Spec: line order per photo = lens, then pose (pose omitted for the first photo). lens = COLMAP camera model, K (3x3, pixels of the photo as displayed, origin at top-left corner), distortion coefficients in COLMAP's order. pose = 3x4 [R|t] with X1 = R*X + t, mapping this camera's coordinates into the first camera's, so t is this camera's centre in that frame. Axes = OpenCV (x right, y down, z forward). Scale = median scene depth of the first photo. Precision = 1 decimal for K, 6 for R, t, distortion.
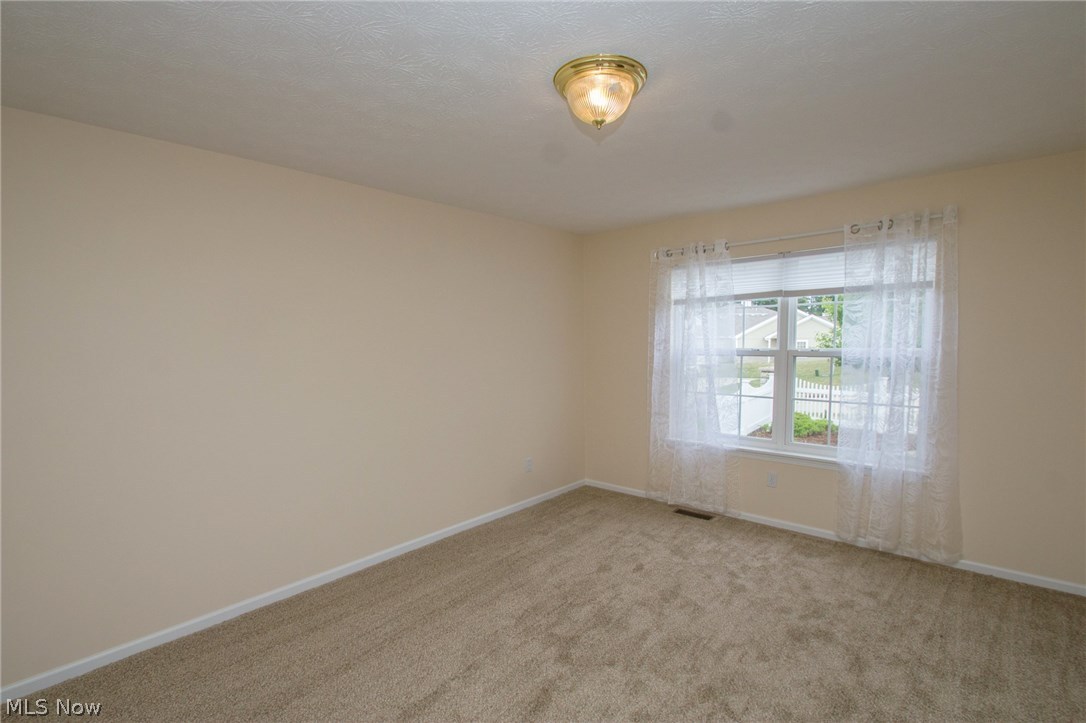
lens RADIAL K [[506.3, 0, 551.9], [0, 506.3, 385.7], [0, 0, 1]] dist [0.012717, -0.015886]
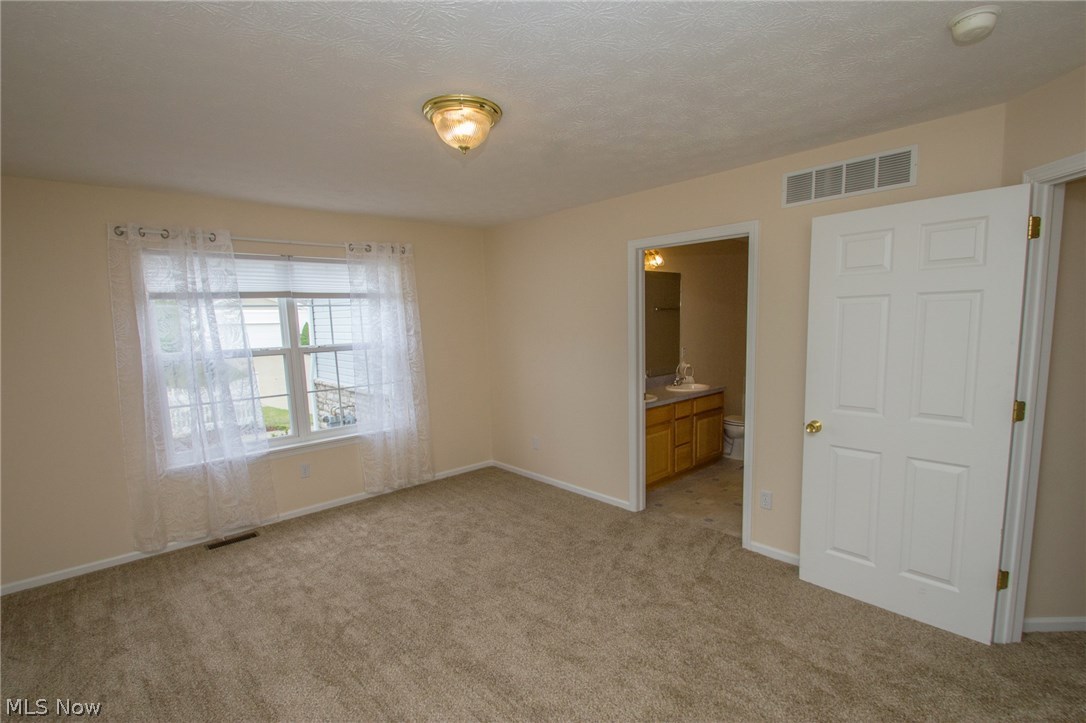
lens RADIAL K [[506.3, 0, 551.9], [0, 506.3, 385.7], [0, 0, 1]] dist [0.012717, -0.015886]
pose [[0.104994, -0.116961, 0.987571, -0.559855], [0.126783, 0.986531, 0.103358, -0.034672], [-0.986358, 0.114355, 0.118409, 0.361640]]
